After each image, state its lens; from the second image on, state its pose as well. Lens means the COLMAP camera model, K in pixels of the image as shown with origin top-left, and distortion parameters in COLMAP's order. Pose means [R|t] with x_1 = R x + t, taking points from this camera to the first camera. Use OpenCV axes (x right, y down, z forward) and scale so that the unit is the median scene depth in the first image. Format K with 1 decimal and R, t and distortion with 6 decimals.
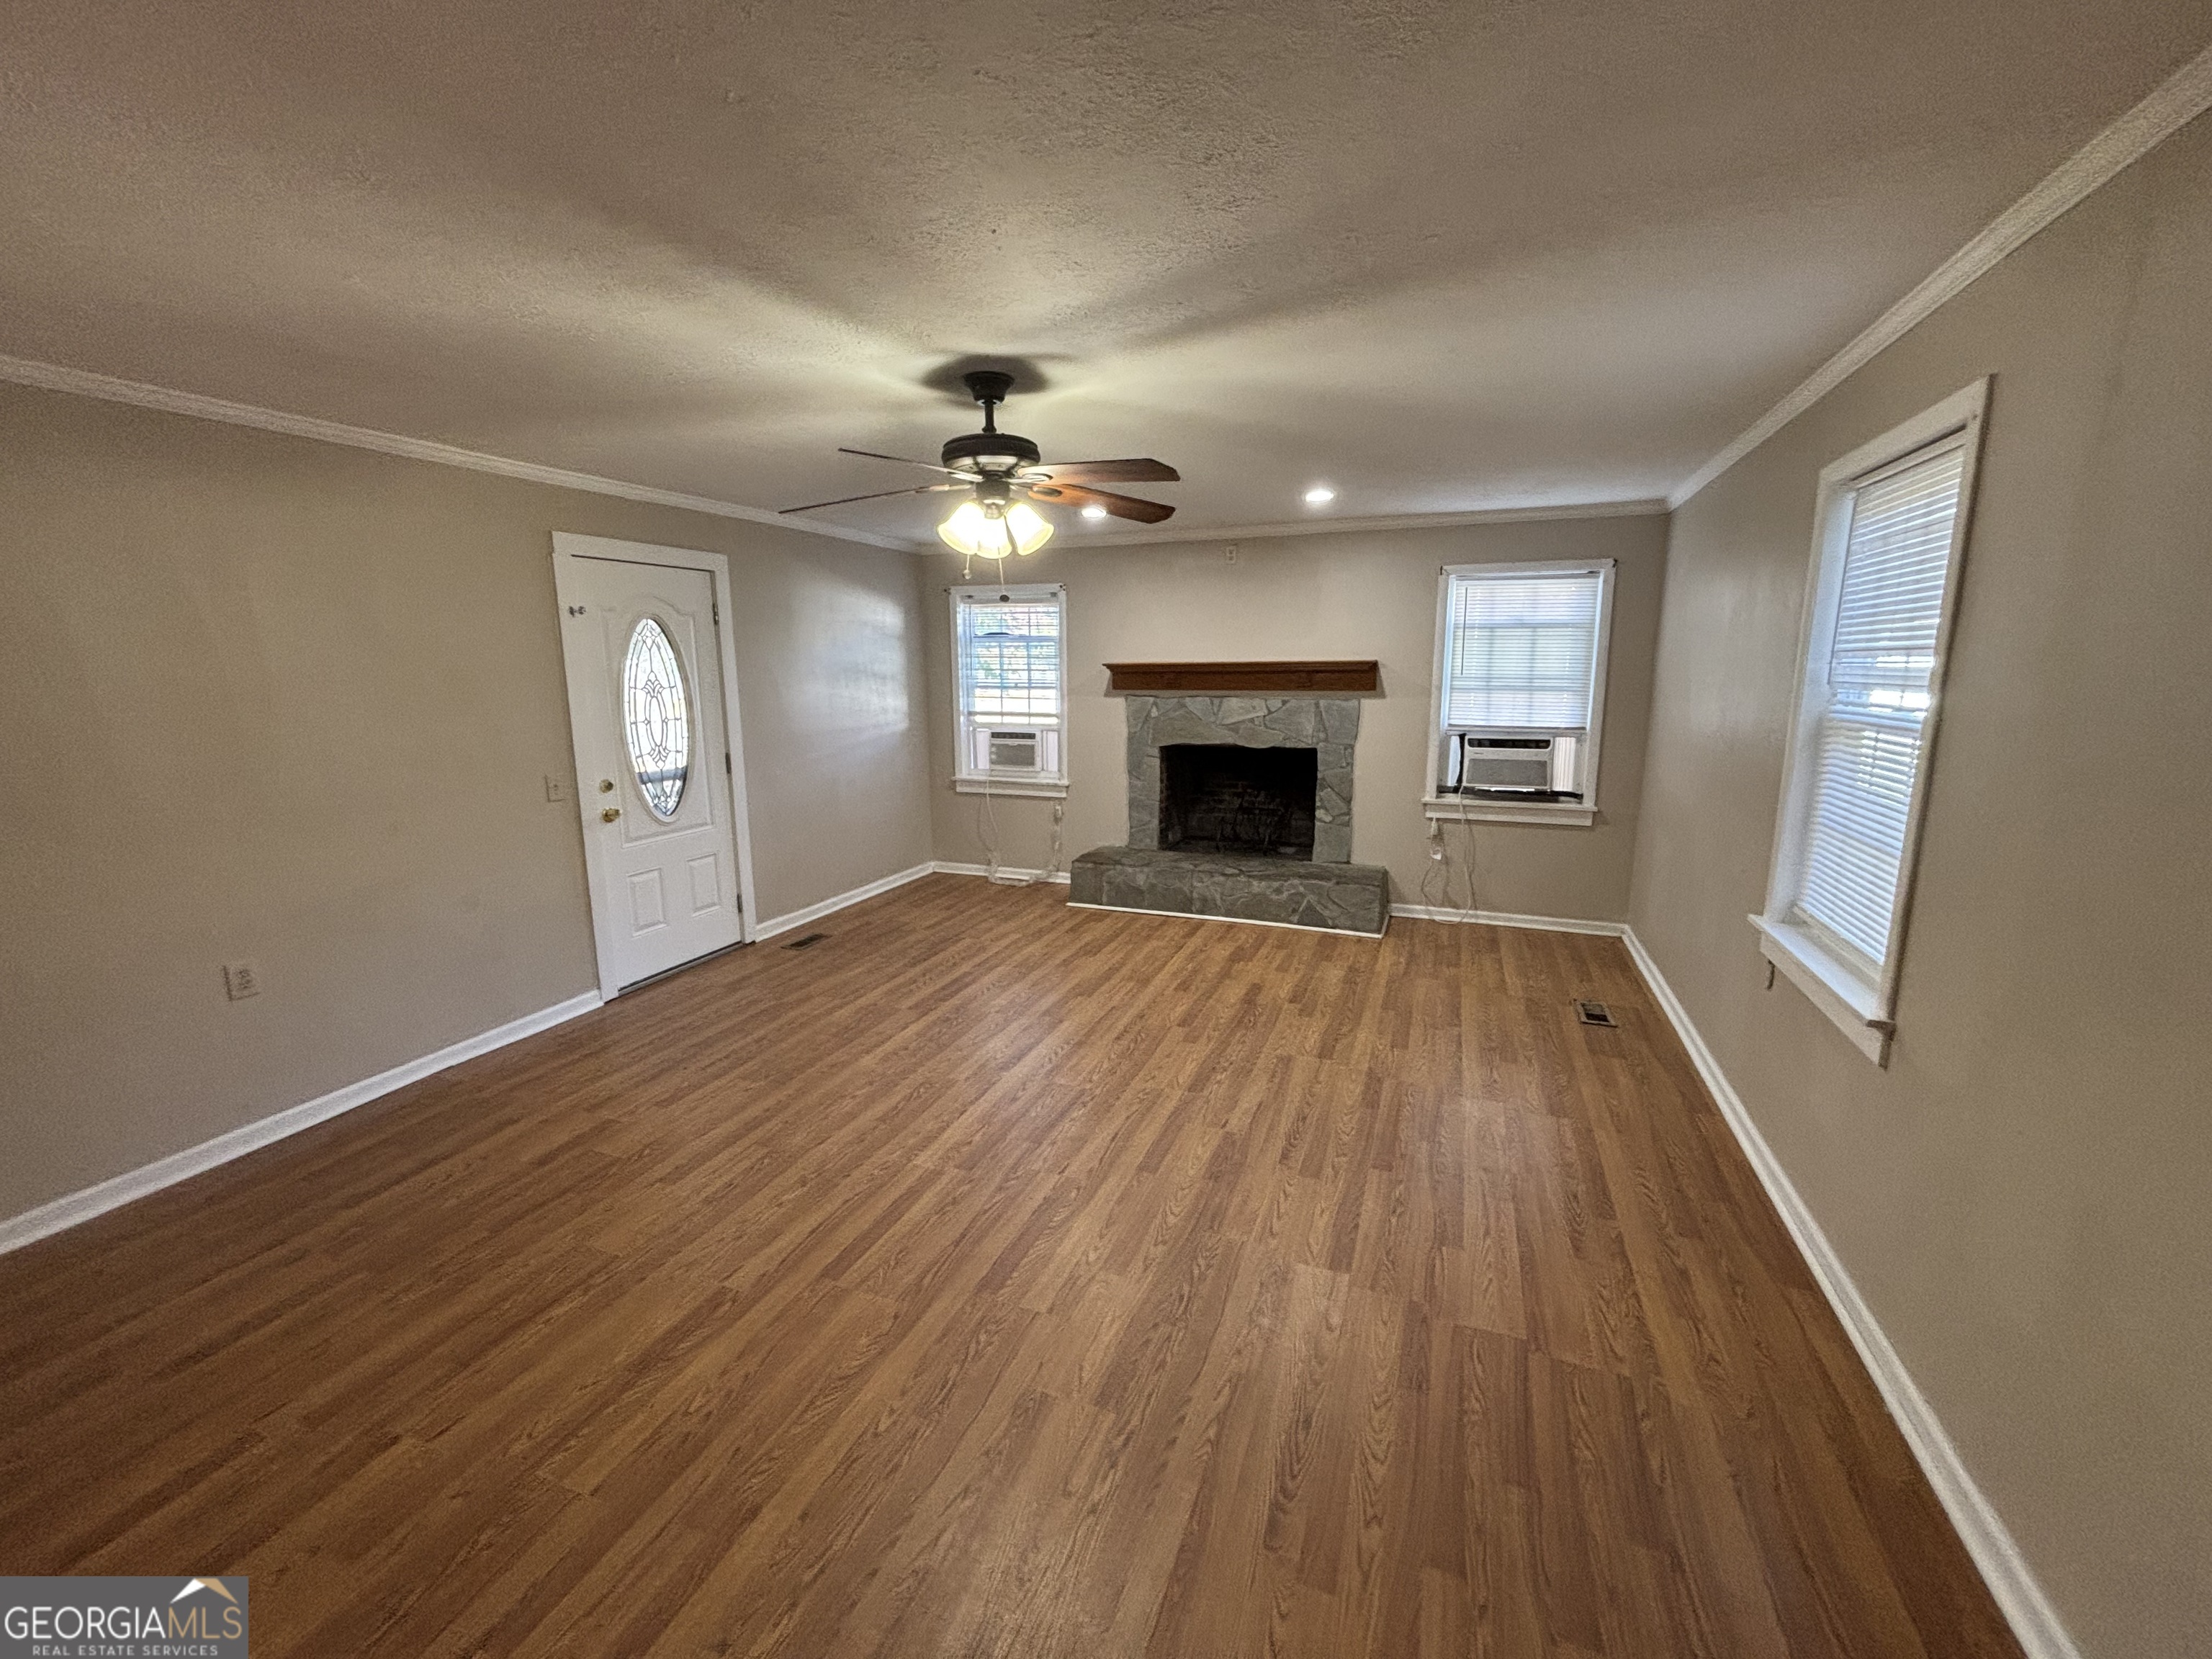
lens RADIAL K [[896.3, 0, 1119.1], [0, 896.3, 838.6], [0, 0, 1]] dist [-0.001478, 0.002638]
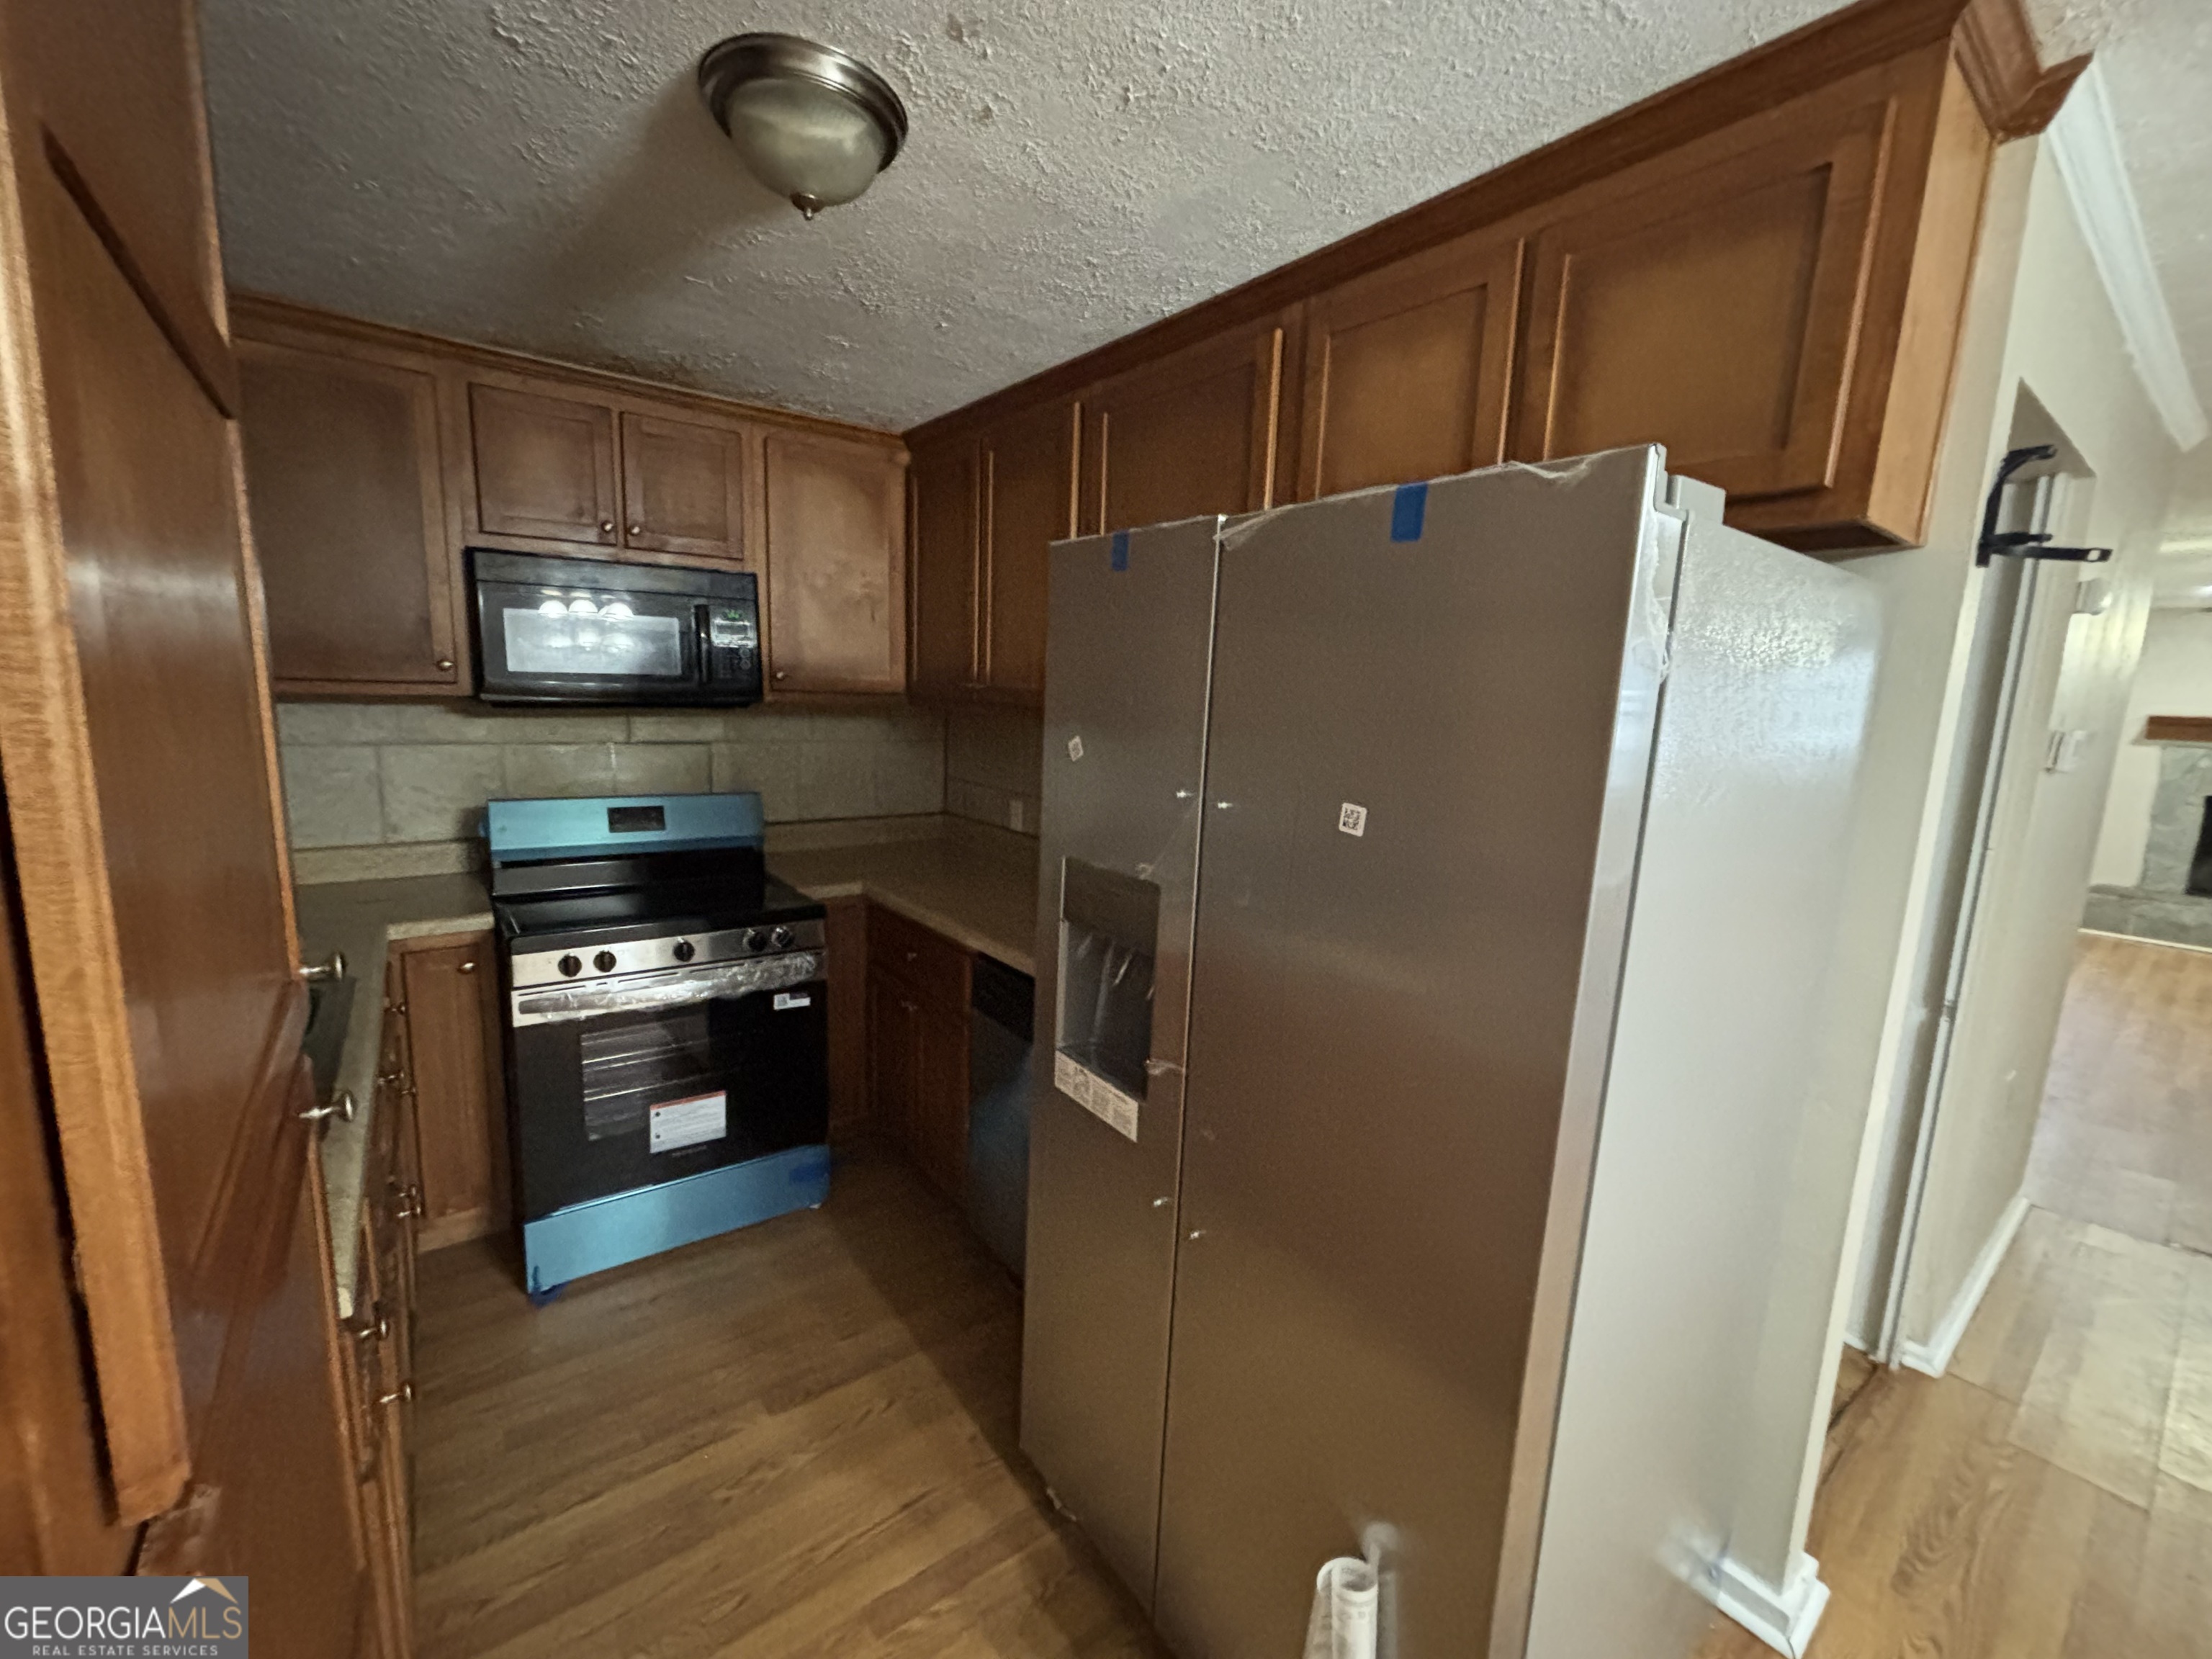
lens RADIAL K [[896.3, 0, 1102.0], [0, 896.3, 833.3], [0, 0, 1]] dist [-0.001478, 0.002638]
pose [[0.851649, 0.109787, -0.512484, -0.501792], [-0.122020, 0.992479, 0.009840, 0.086125], [0.509710, 0.054153, 0.858640, -0.544426]]
